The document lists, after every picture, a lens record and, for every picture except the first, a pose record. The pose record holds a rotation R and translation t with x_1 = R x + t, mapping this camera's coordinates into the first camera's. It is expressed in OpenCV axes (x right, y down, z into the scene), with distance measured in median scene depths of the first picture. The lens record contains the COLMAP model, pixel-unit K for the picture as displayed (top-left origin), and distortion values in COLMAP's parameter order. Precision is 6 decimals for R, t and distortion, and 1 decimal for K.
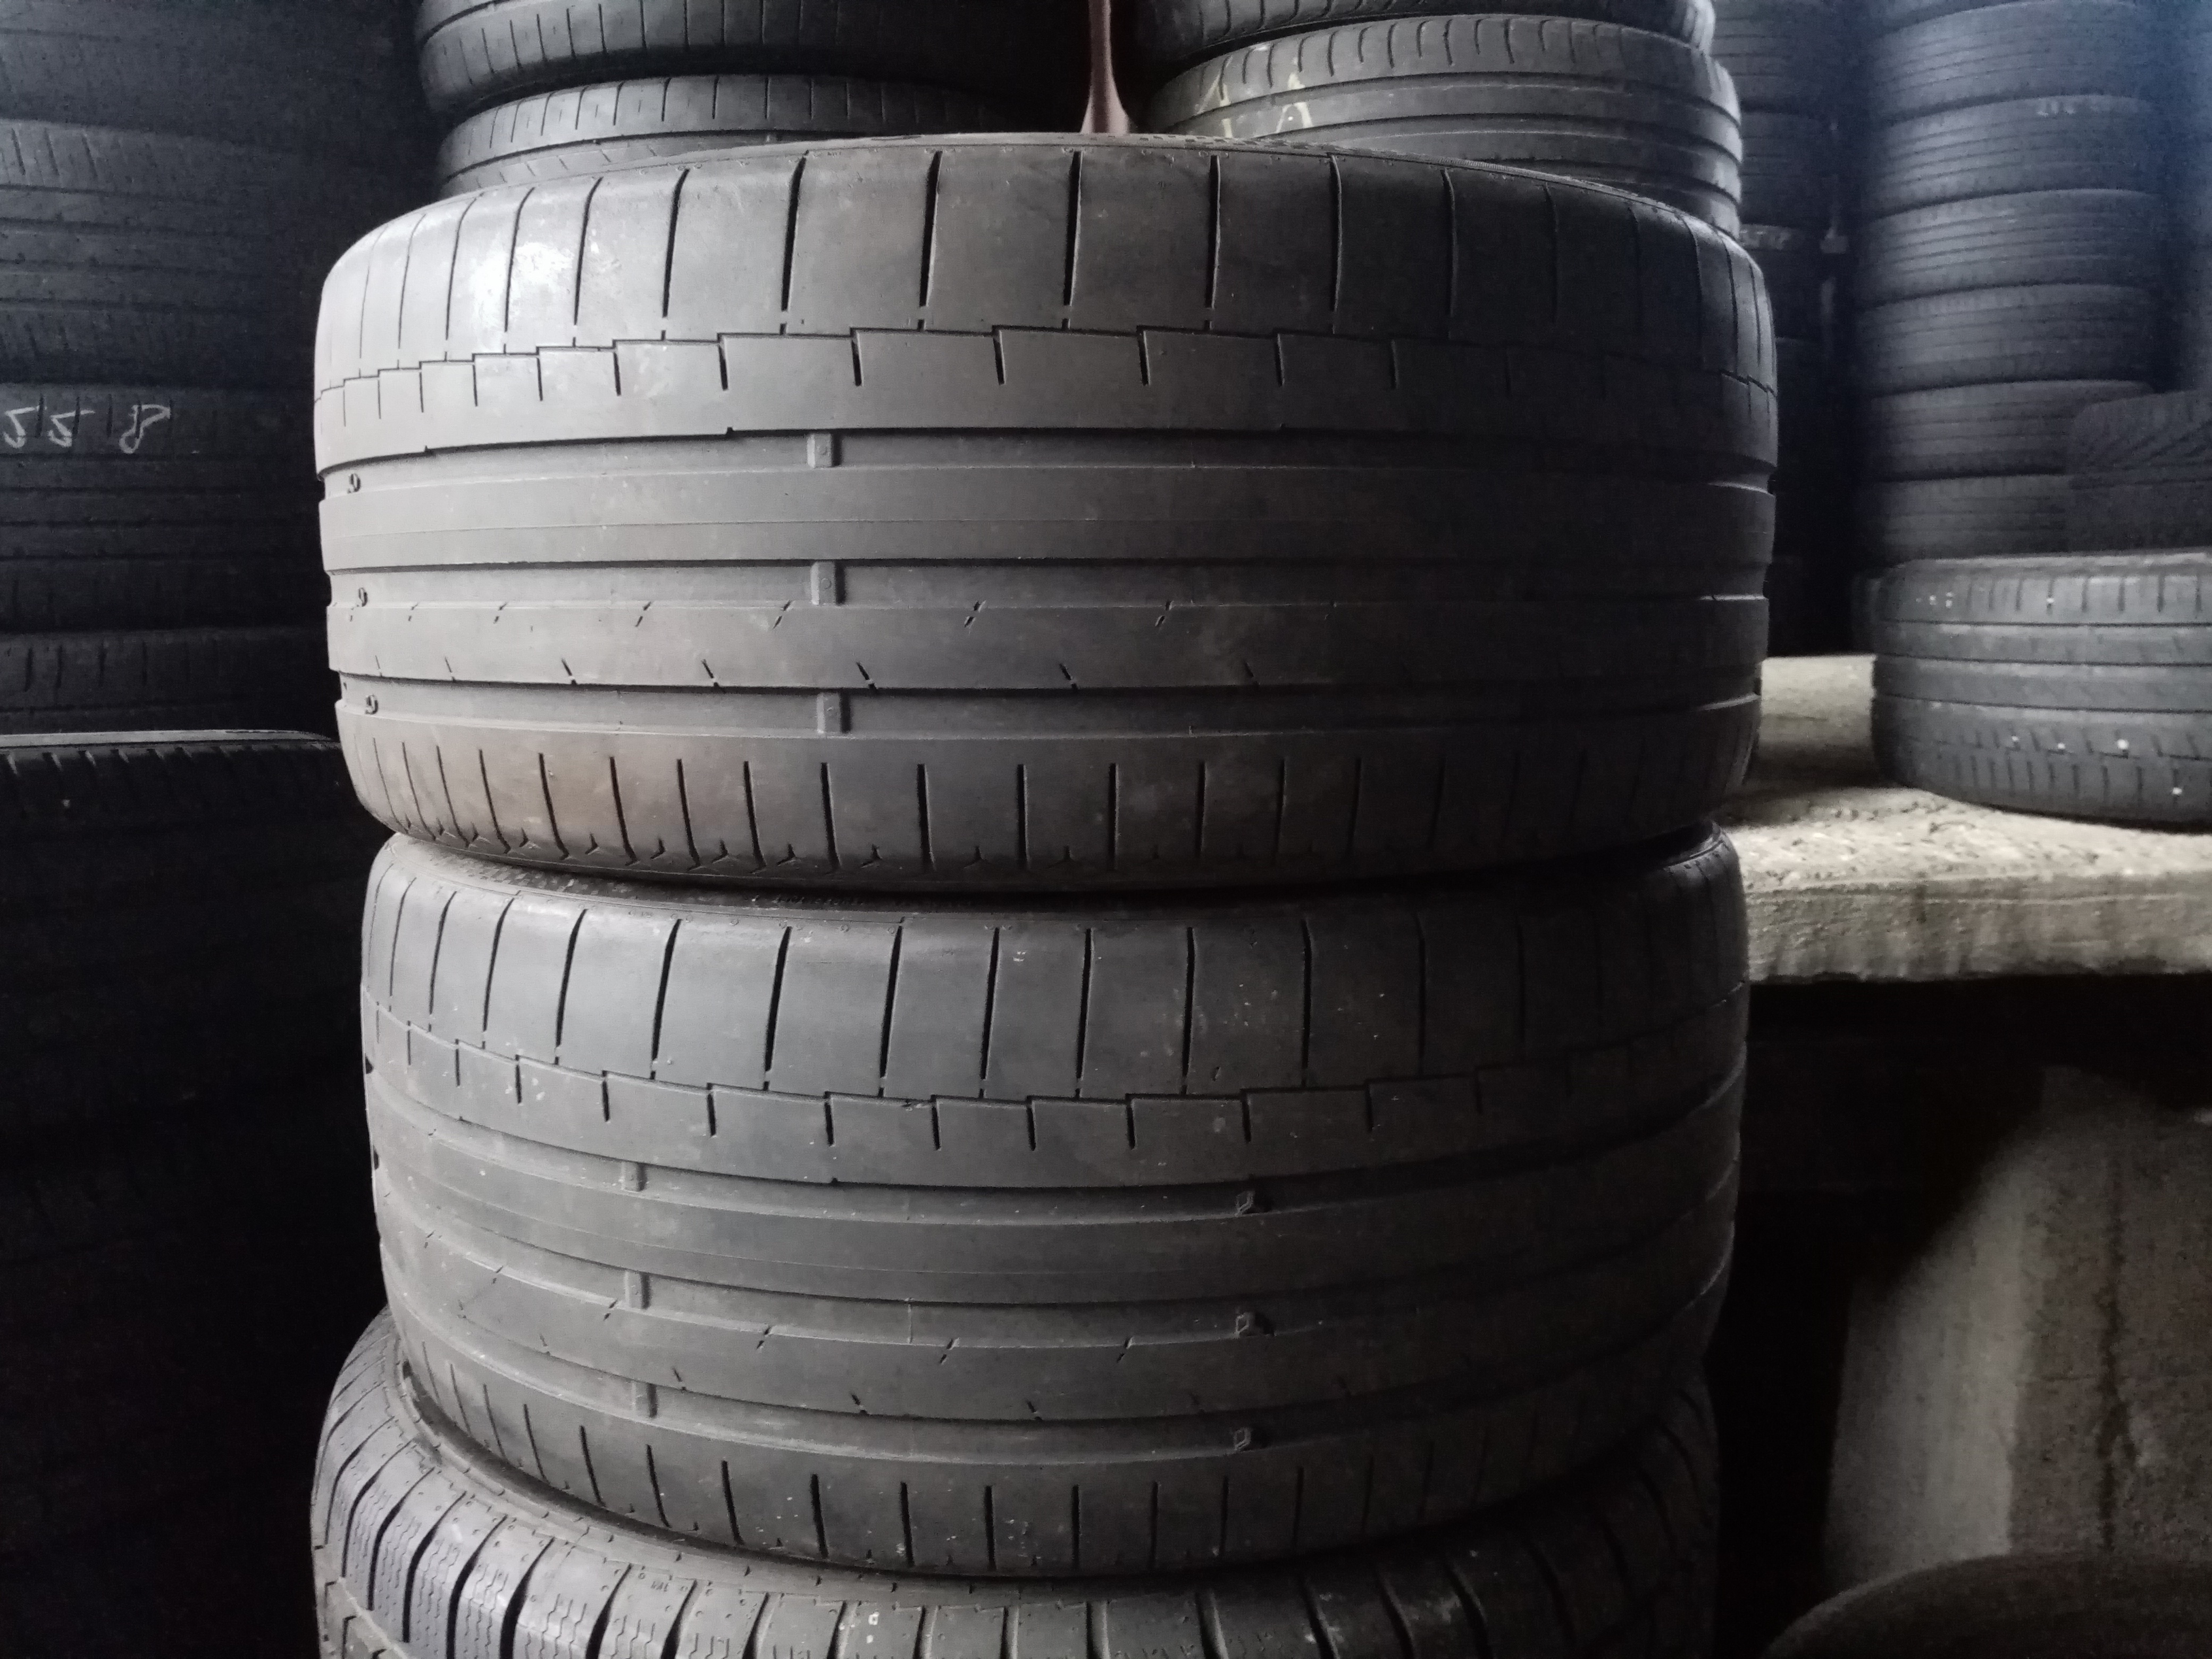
lens RADIAL K [[1805.8, 0, 1107.0], [0, 1805.8, 800.9], [0, 0, 1]] dist [0.062275, -0.181239]
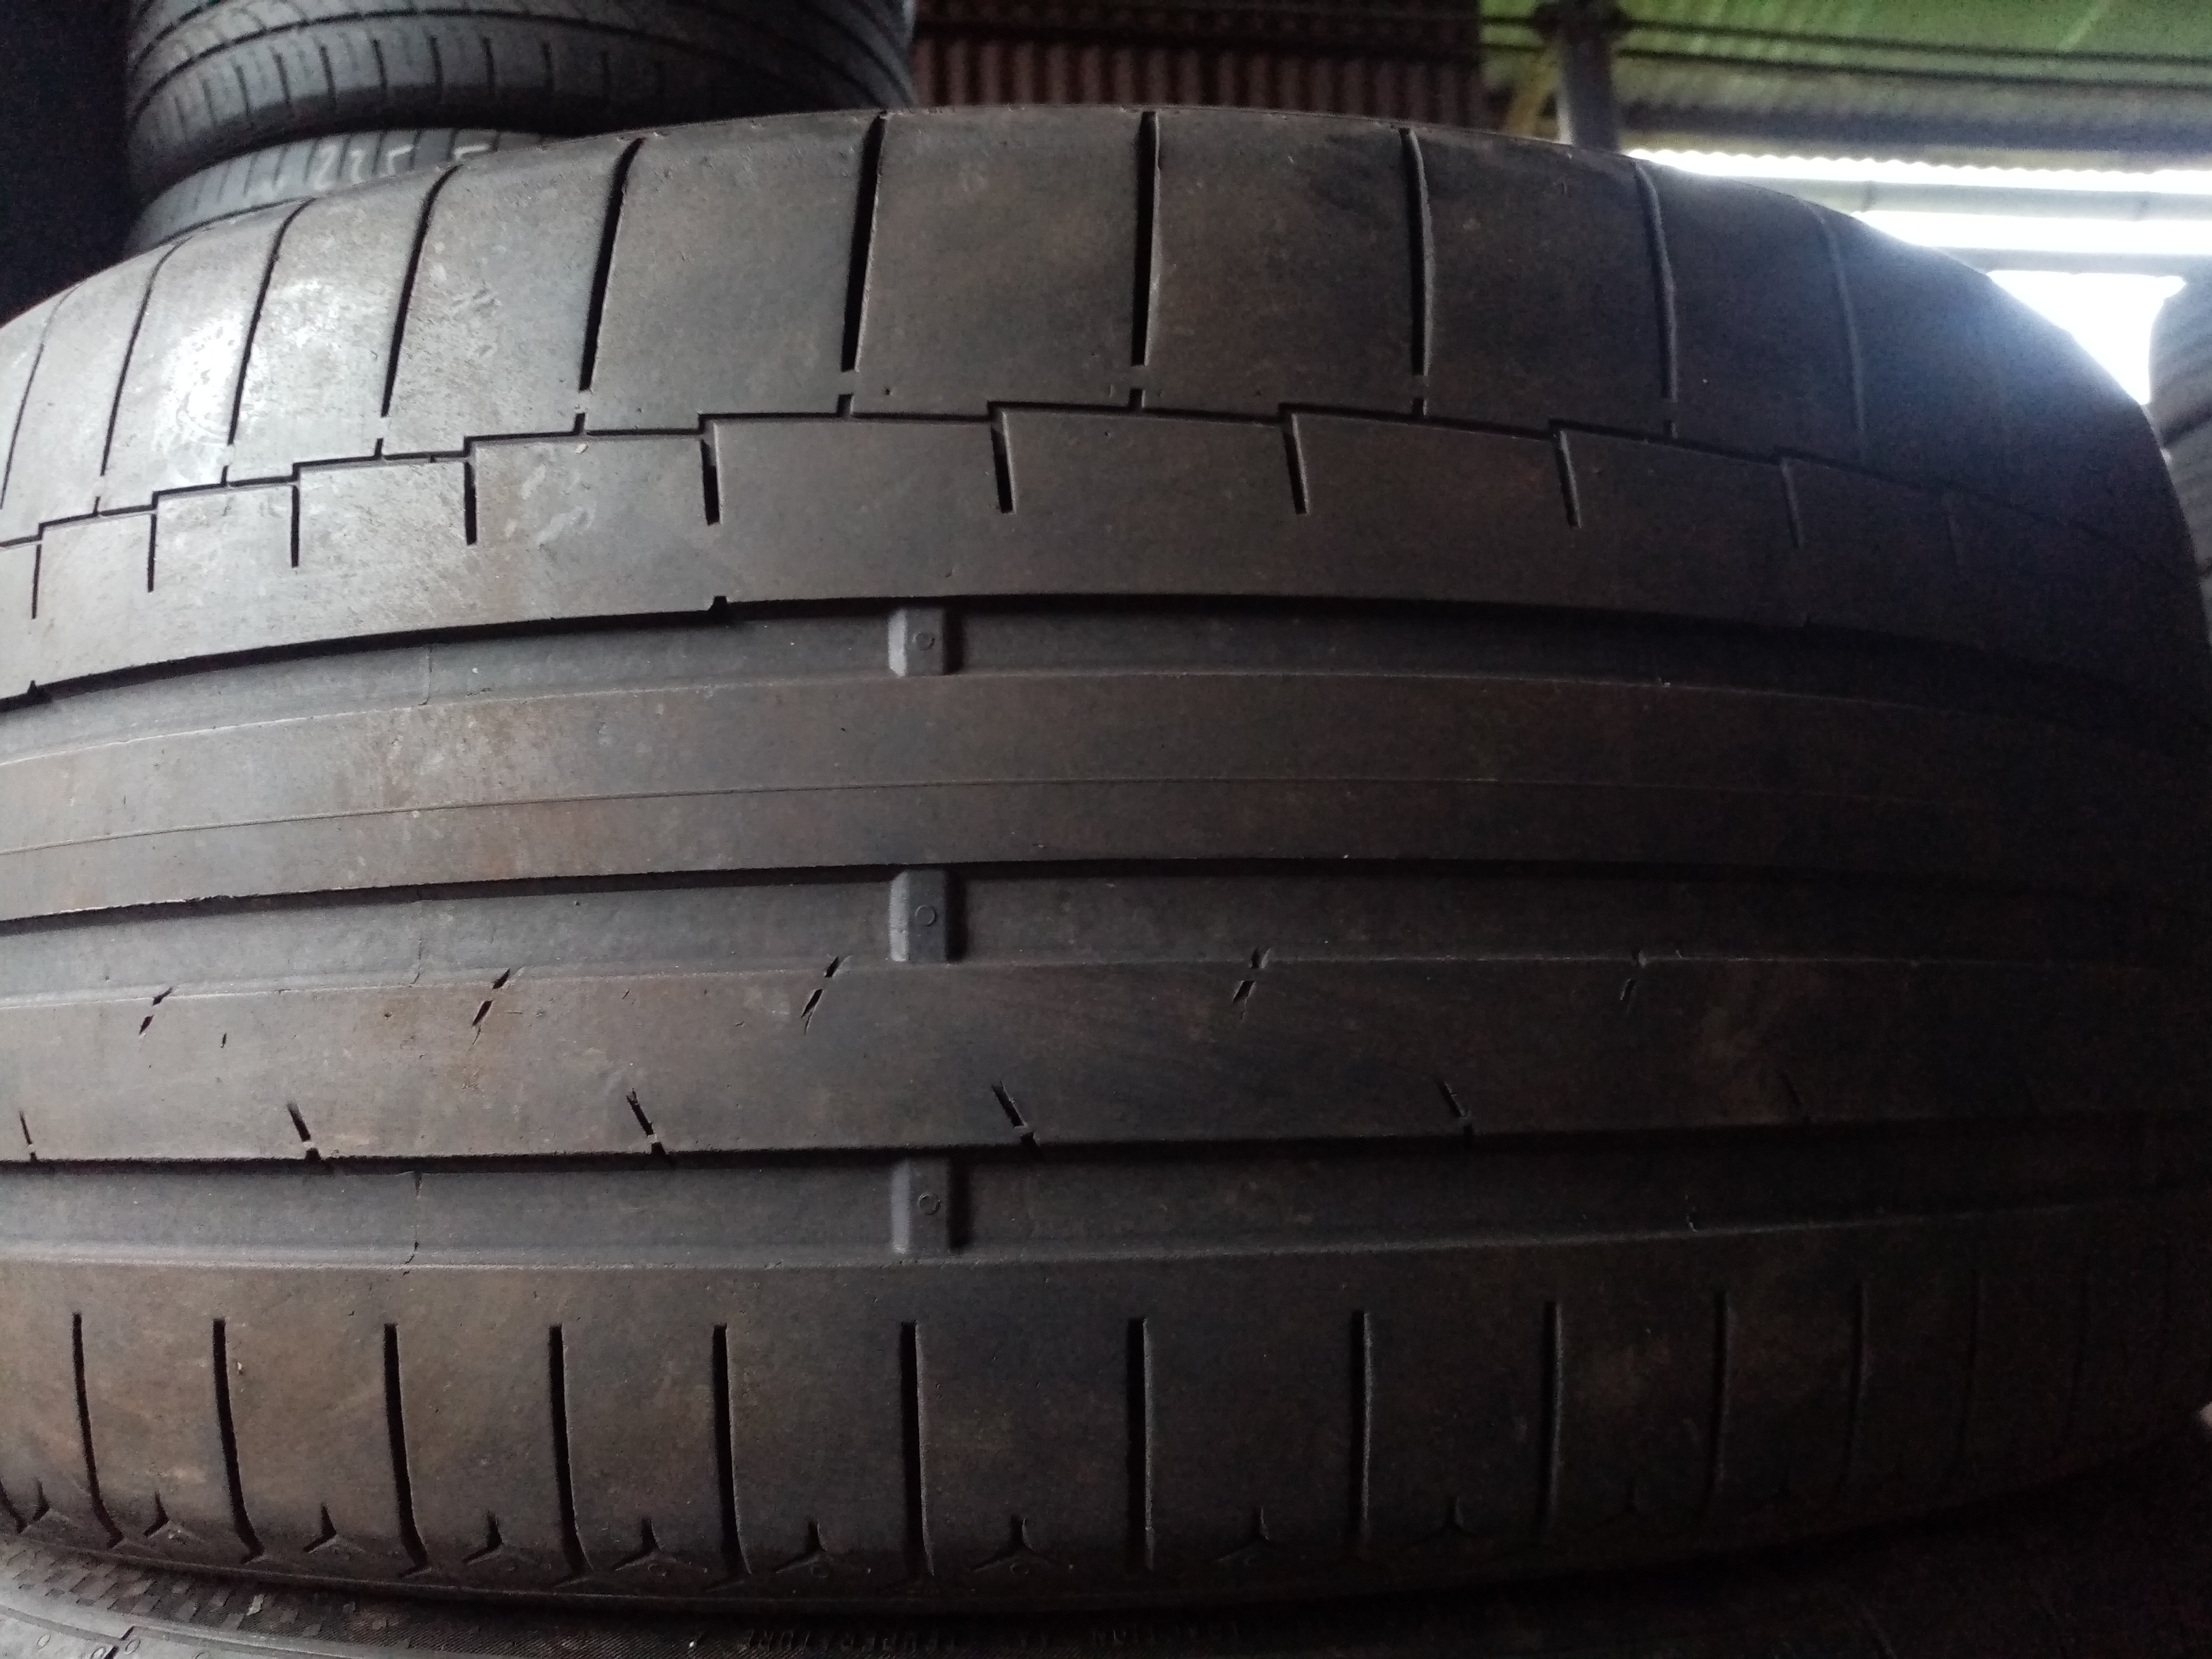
lens RADIAL K [[1805.8, 0, 1107.0], [0, 1805.8, 800.9], [0, 0, 1]] dist [0.062275, -0.181239]
pose [[0.985408, 0.012043, 0.169782, -0.185404], [0.035860, 0.960416, -0.276253, -0.019242], [-0.166389, 0.278310, 0.945970, 0.540676]]
